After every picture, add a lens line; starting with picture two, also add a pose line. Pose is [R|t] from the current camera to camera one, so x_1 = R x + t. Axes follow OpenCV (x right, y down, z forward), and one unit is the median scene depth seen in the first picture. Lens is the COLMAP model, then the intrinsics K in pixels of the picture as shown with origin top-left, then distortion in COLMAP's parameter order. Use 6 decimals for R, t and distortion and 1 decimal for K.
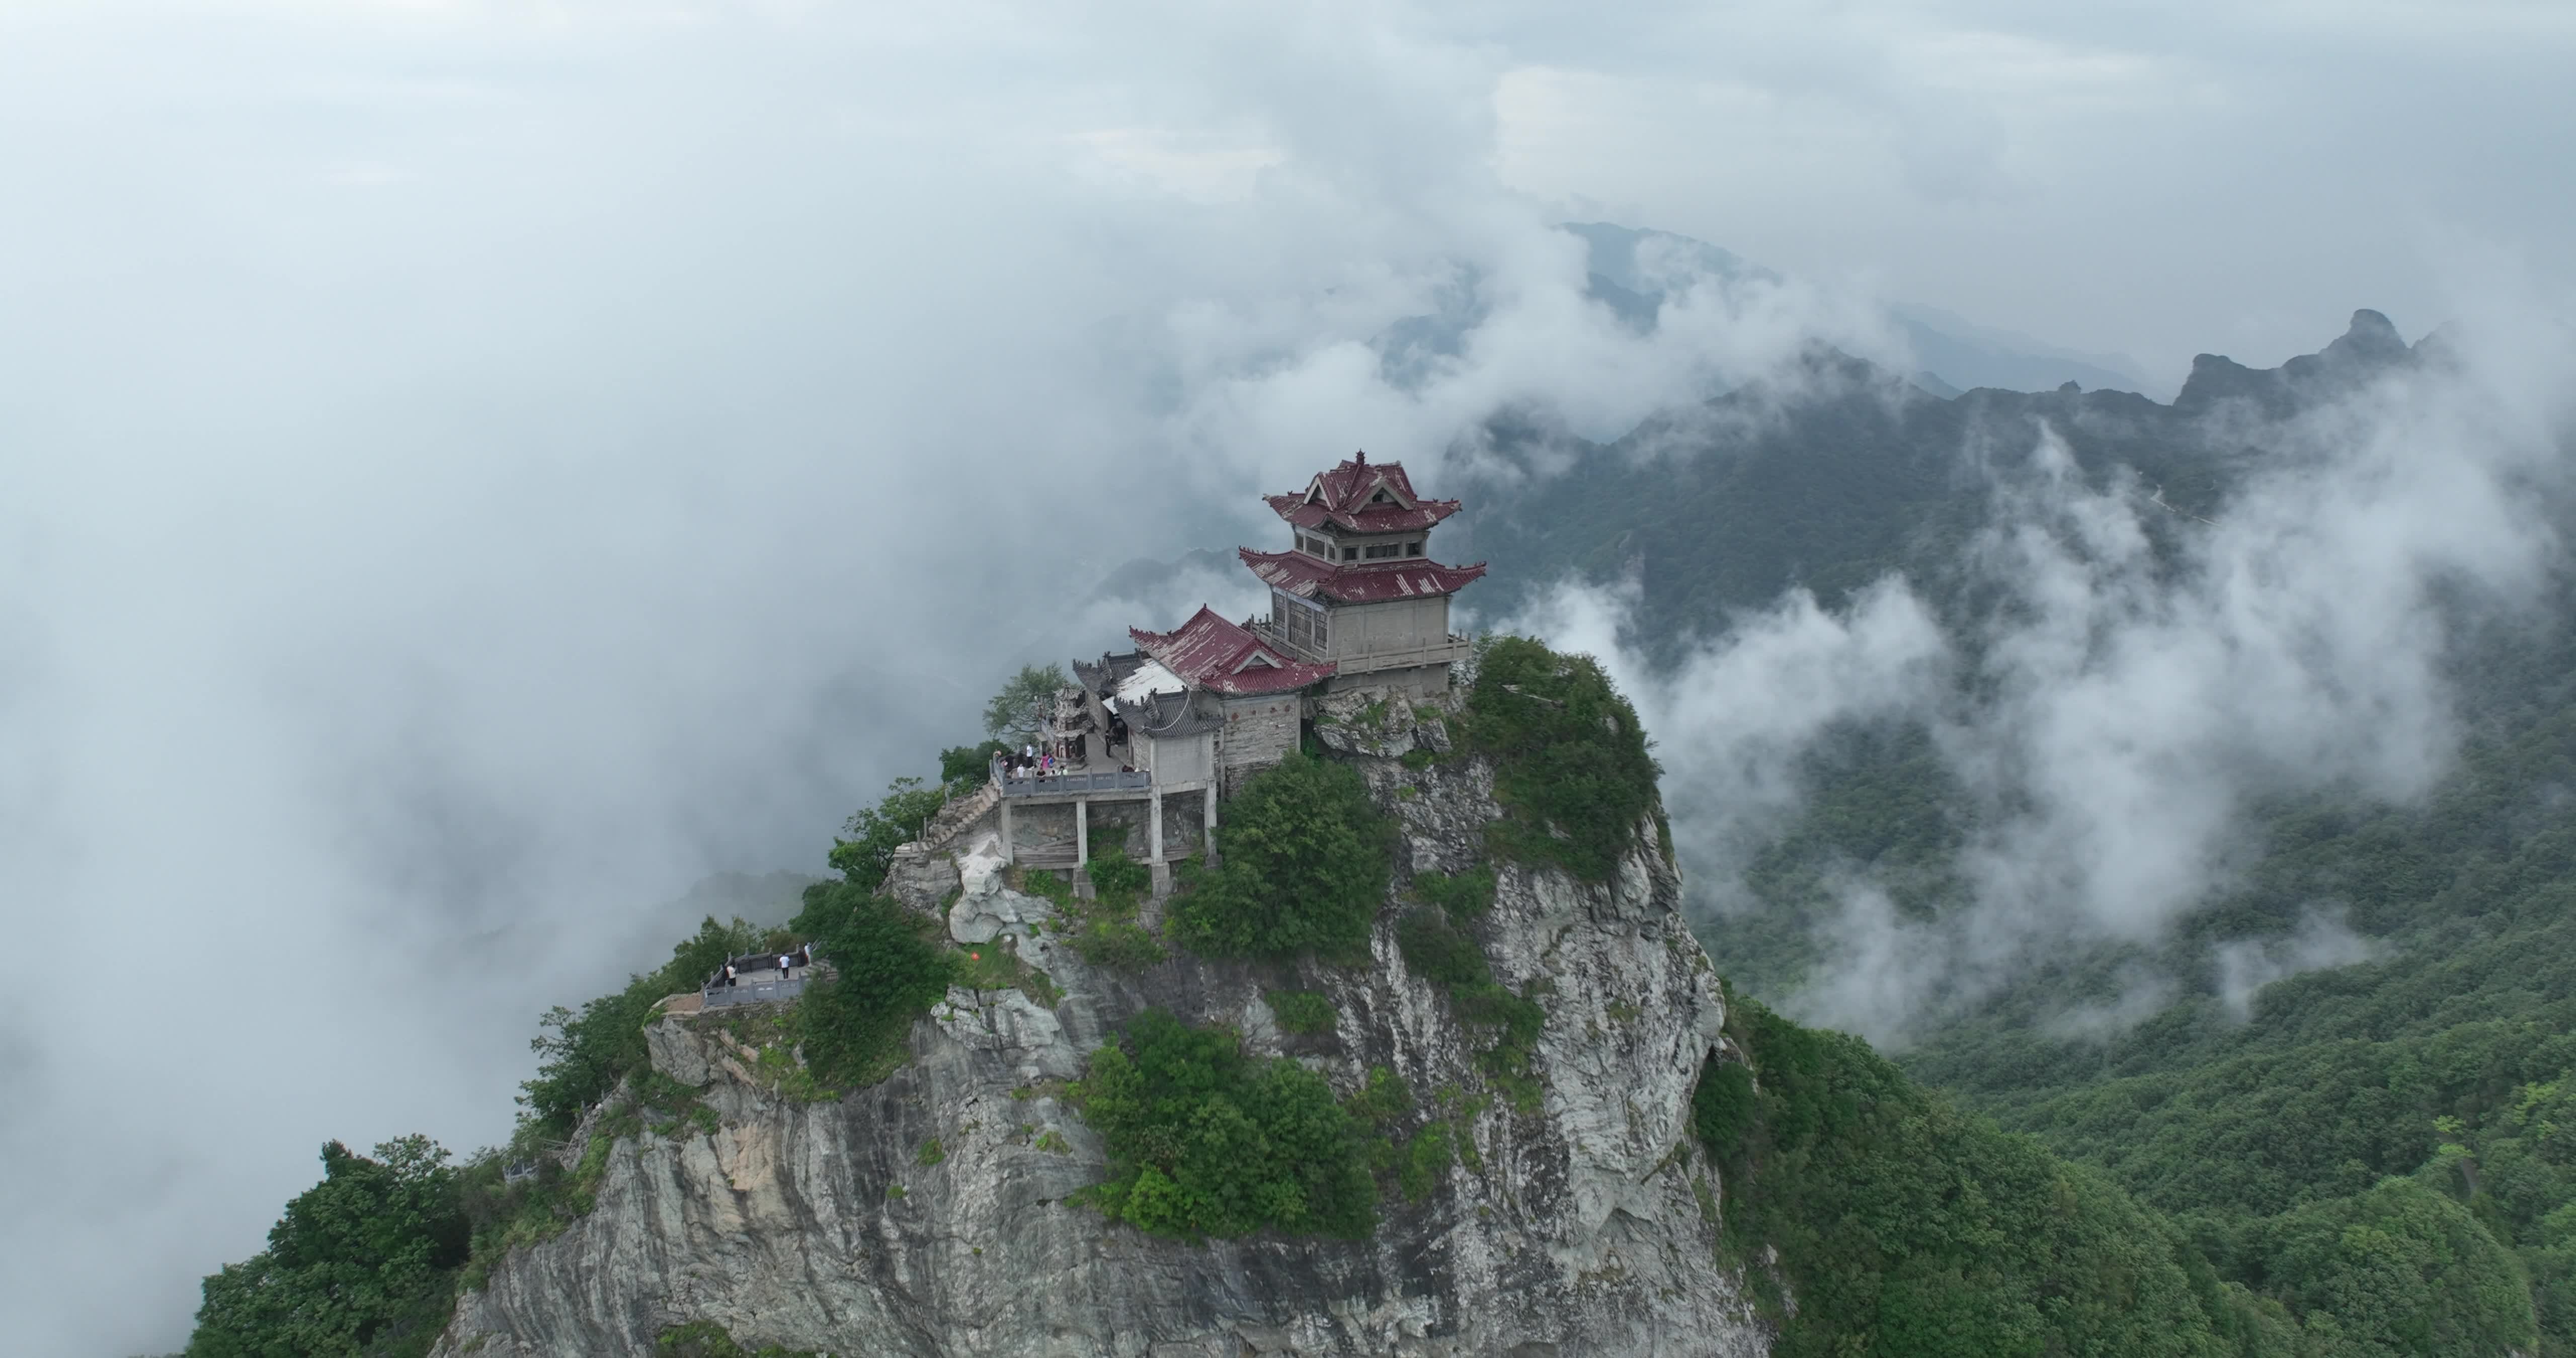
lens RADIAL K [[1597.5, 0, 1285.8], [0, 1597.5, 670.4], [0, 0, 1]] dist [-0.185666, 0.032002]
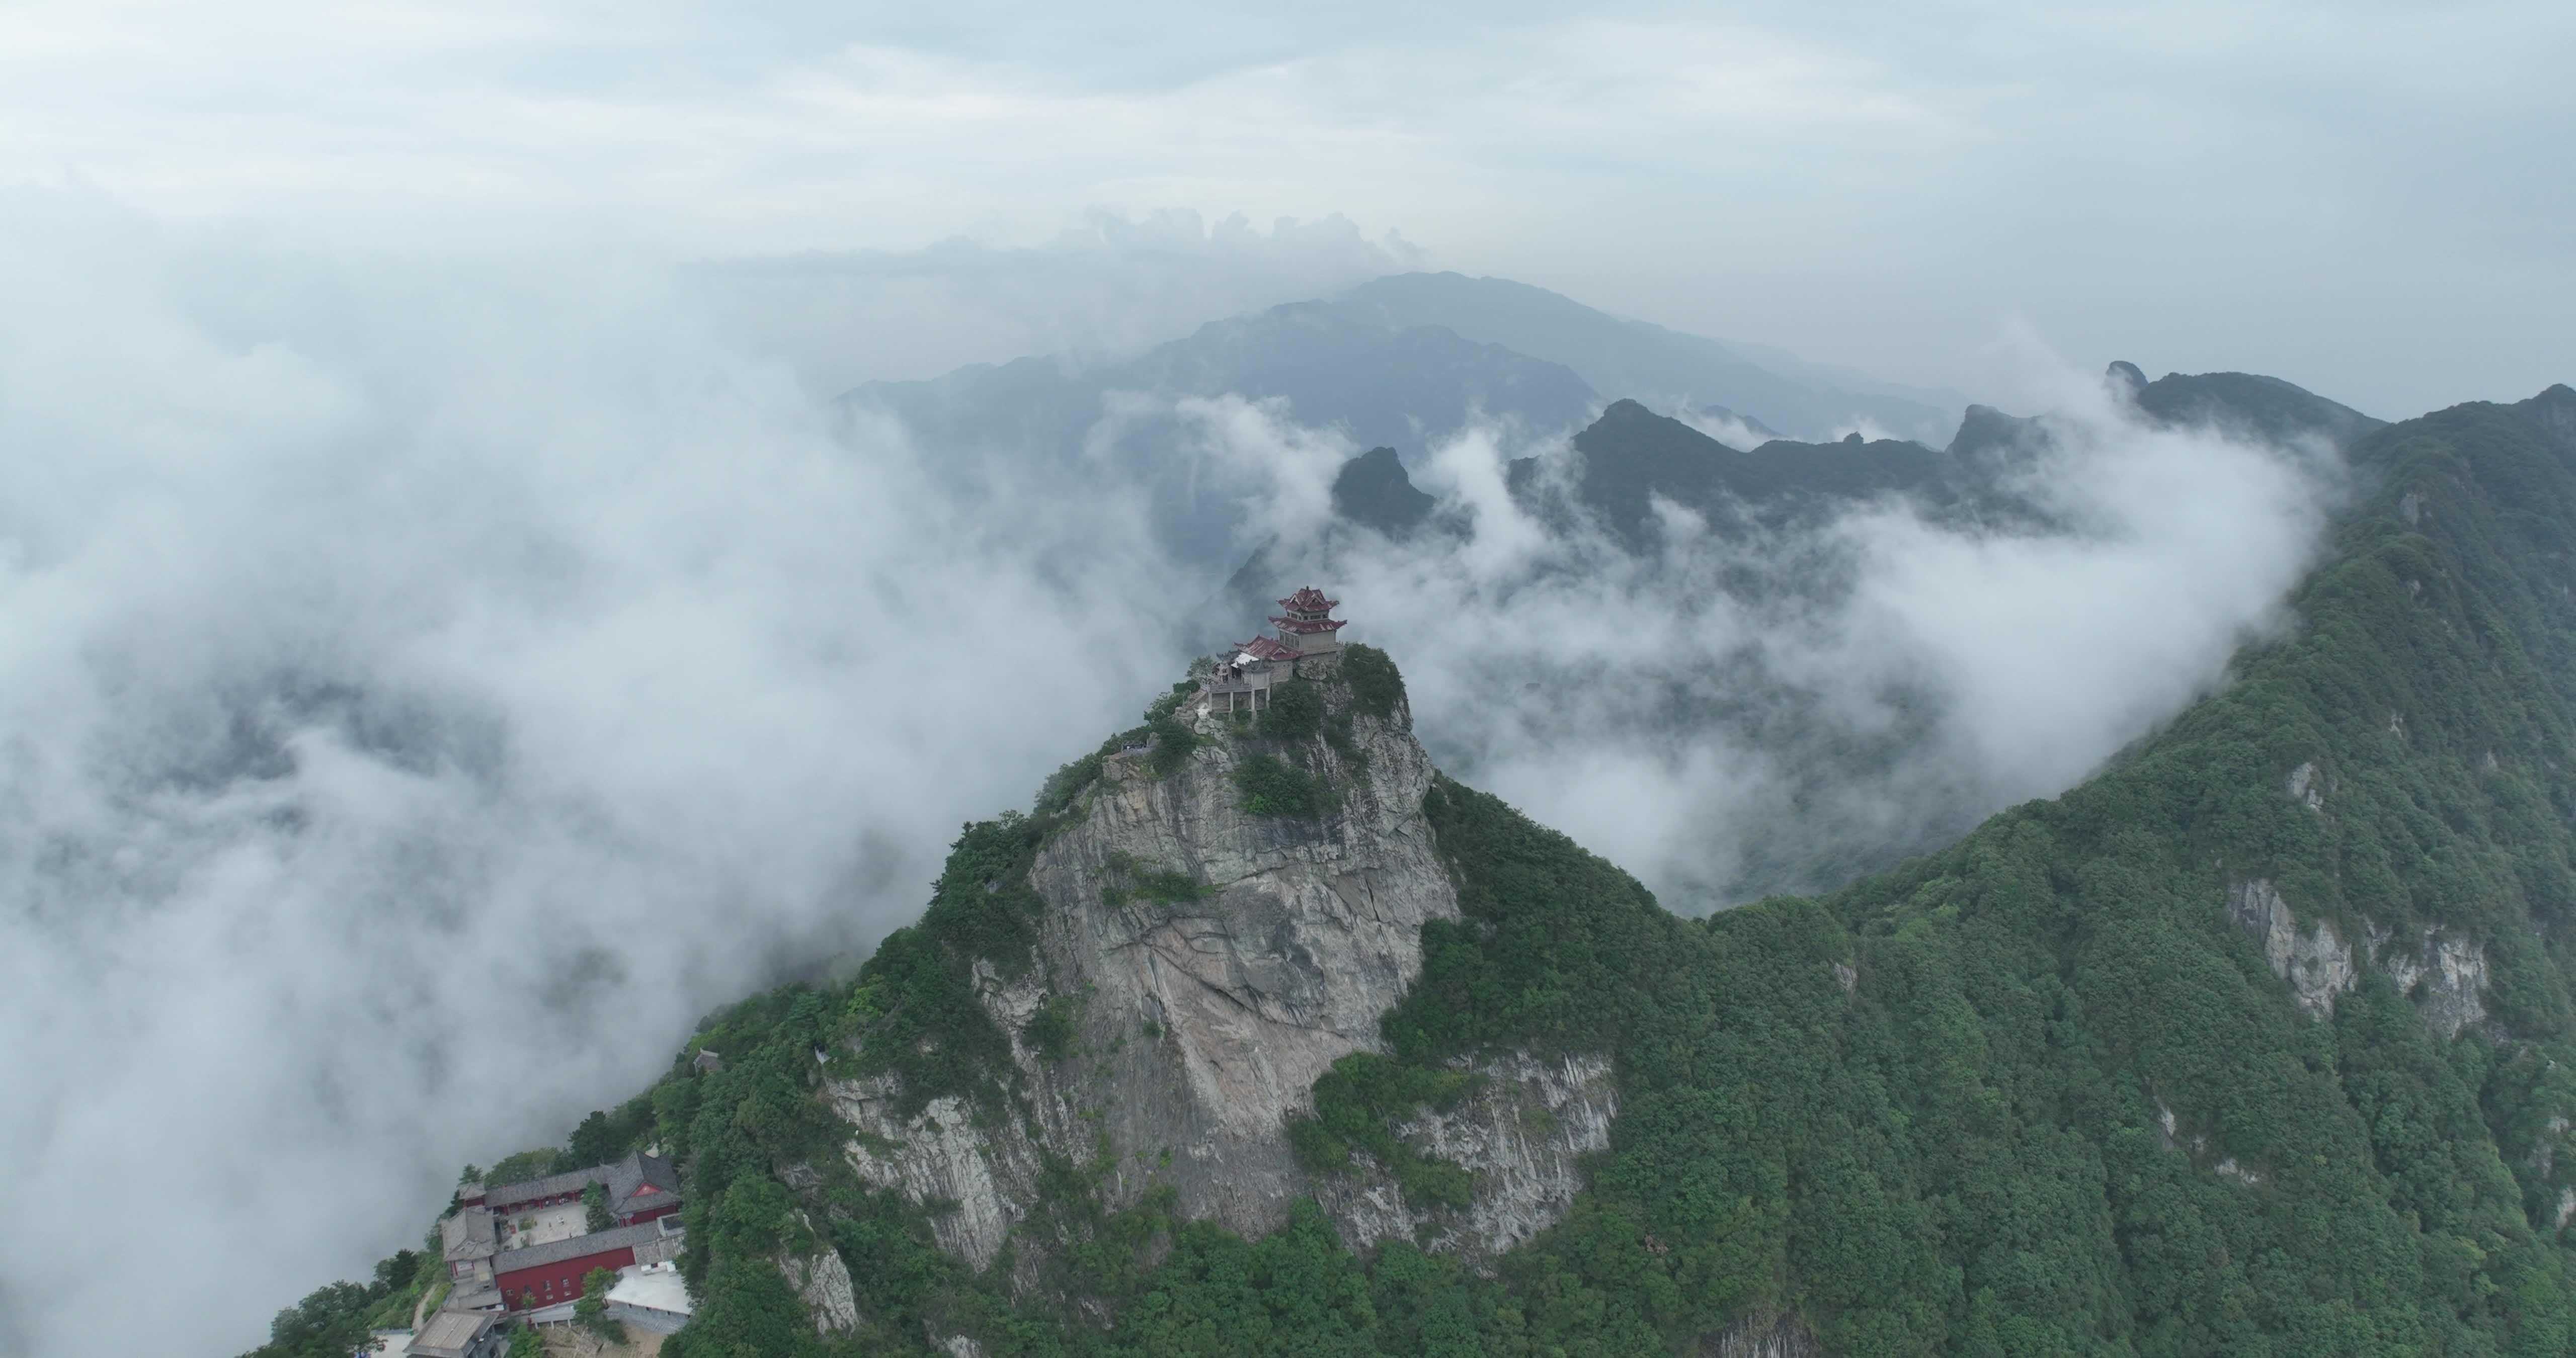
lens RADIAL K [[1597.5, 0, 1285.8], [0, 1597.5, 670.4], [0, 0, 1]] dist [-0.185666, 0.032002]
pose [[0.995691, -0.021062, 0.090306, -0.323414], [0.023285, 0.999450, -0.023631, 0.119556], [-0.089759, 0.025632, 0.995634, -2.441518]]
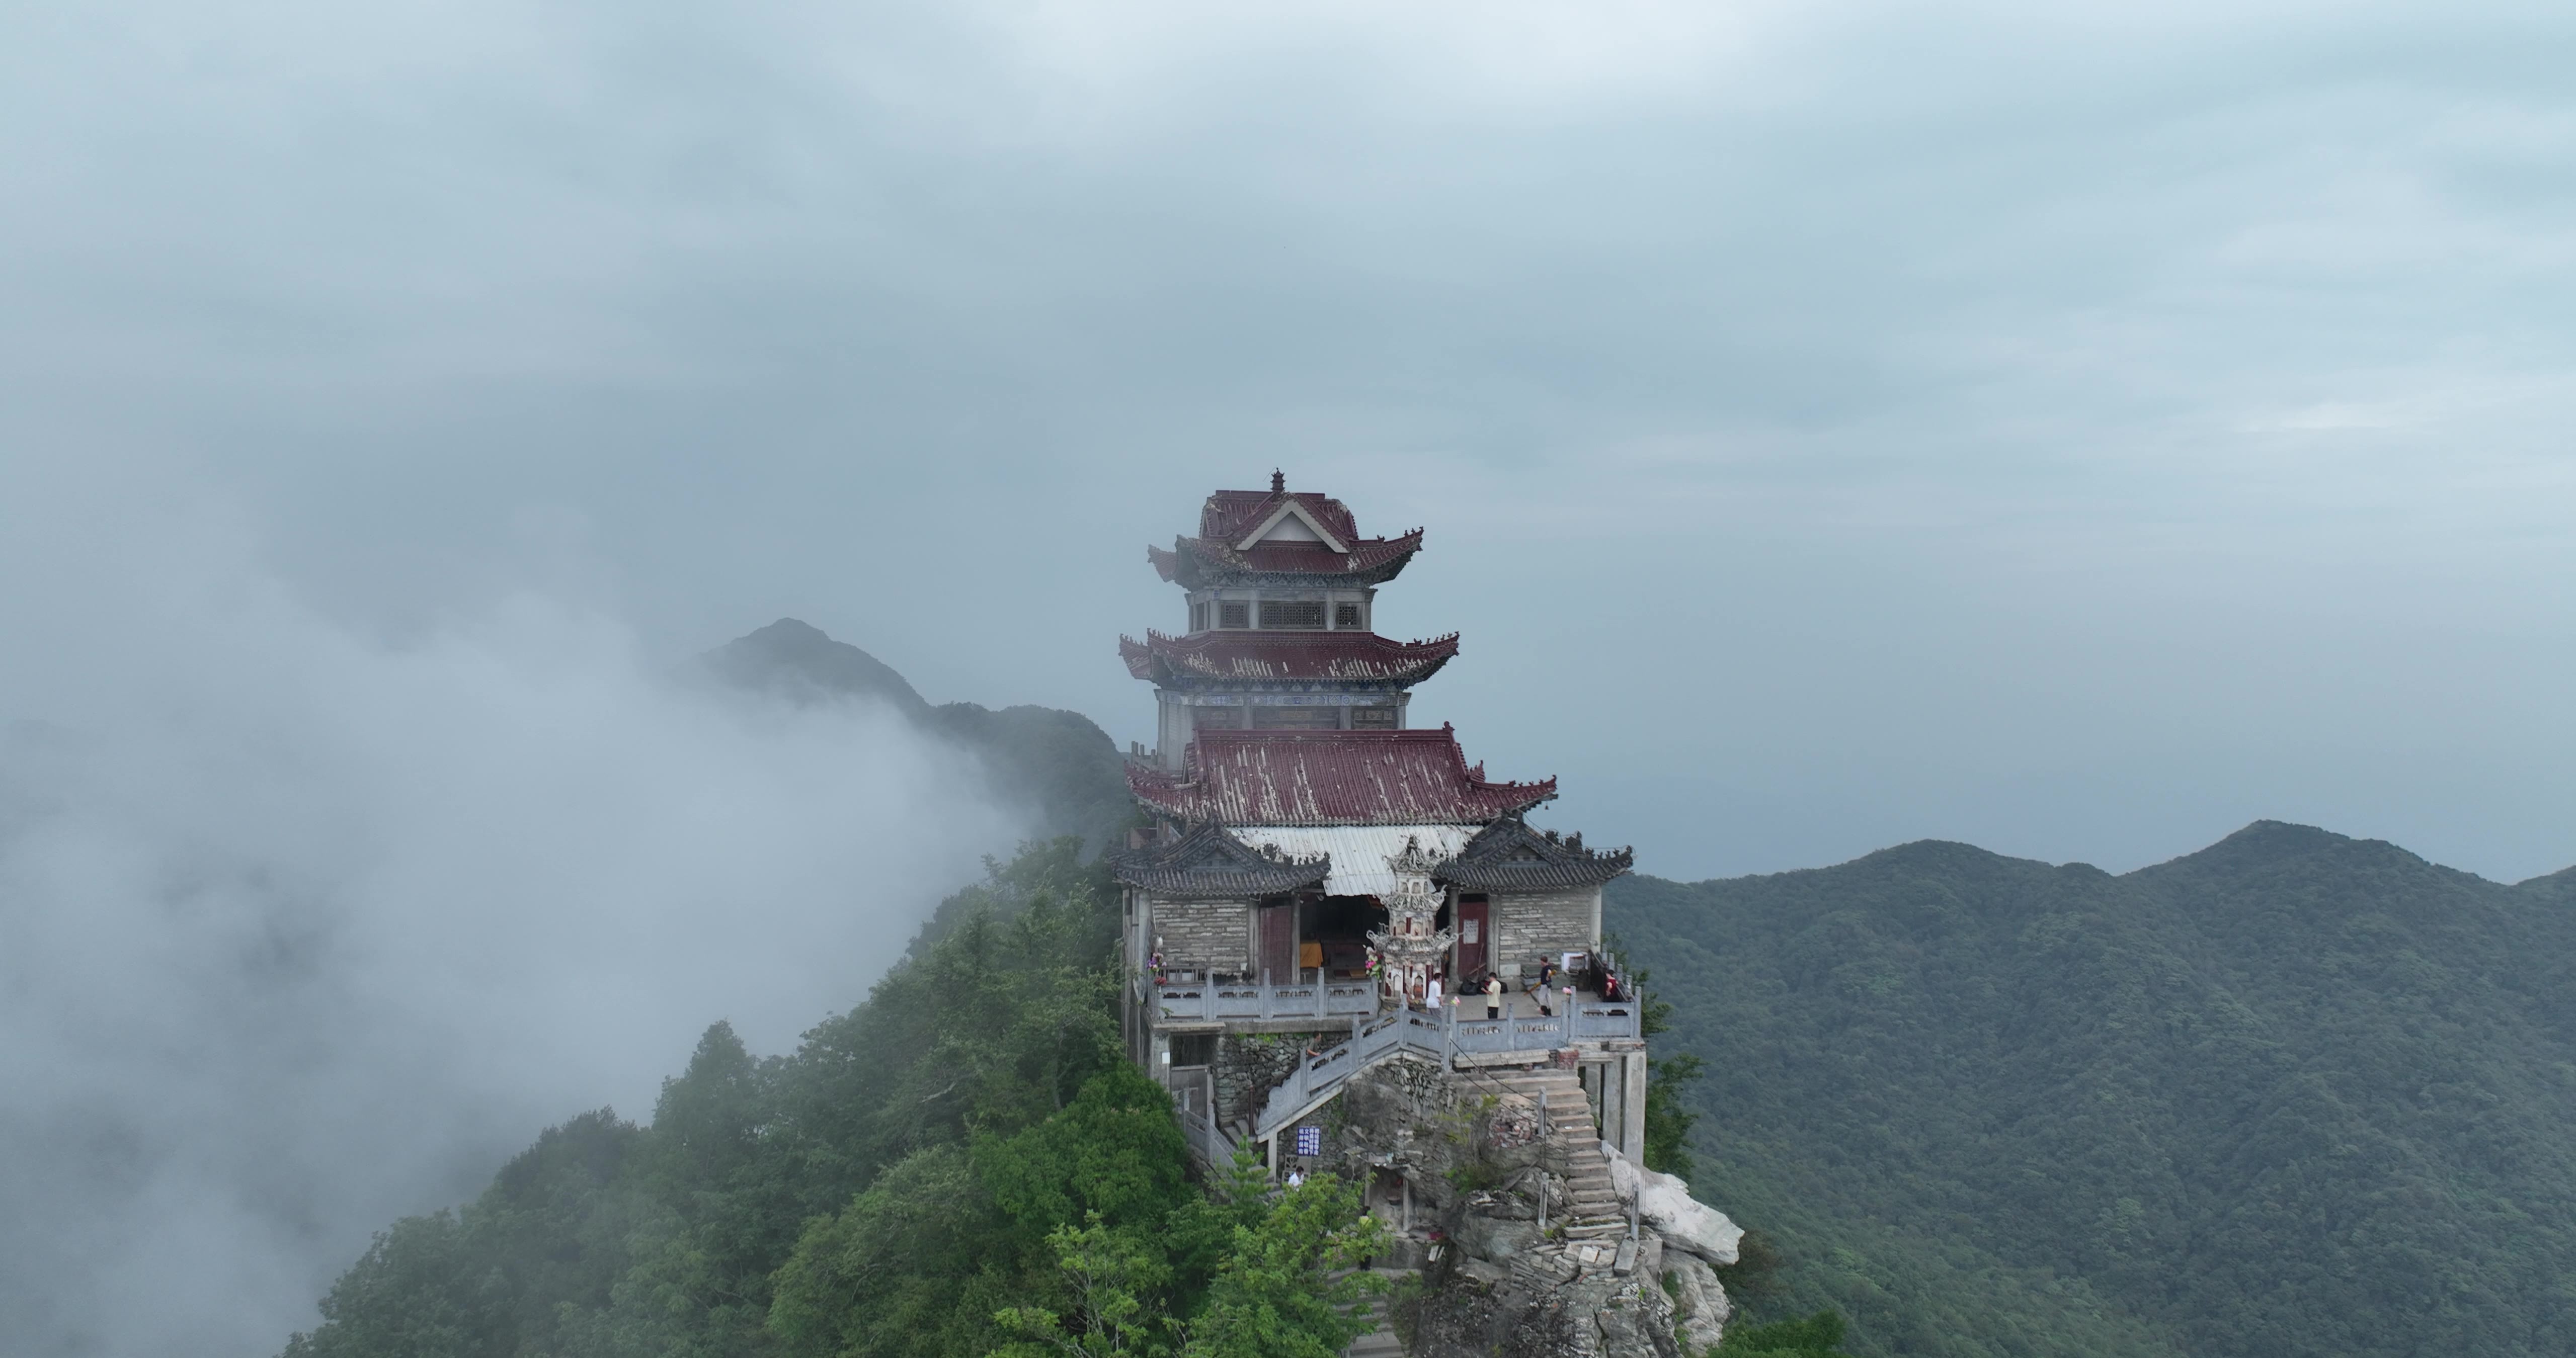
lens RADIAL K [[1597.5, 0, 1285.8], [0, 1597.5, 670.4], [0, 0, 1]] dist [-0.185666, 0.032002]
pose [[0.240804, 0.000728, 0.970574, -0.638968], [0.239901, 0.968926, -0.060247, -0.022216], [-0.940458, 0.247350, 0.233147, 0.957138]]
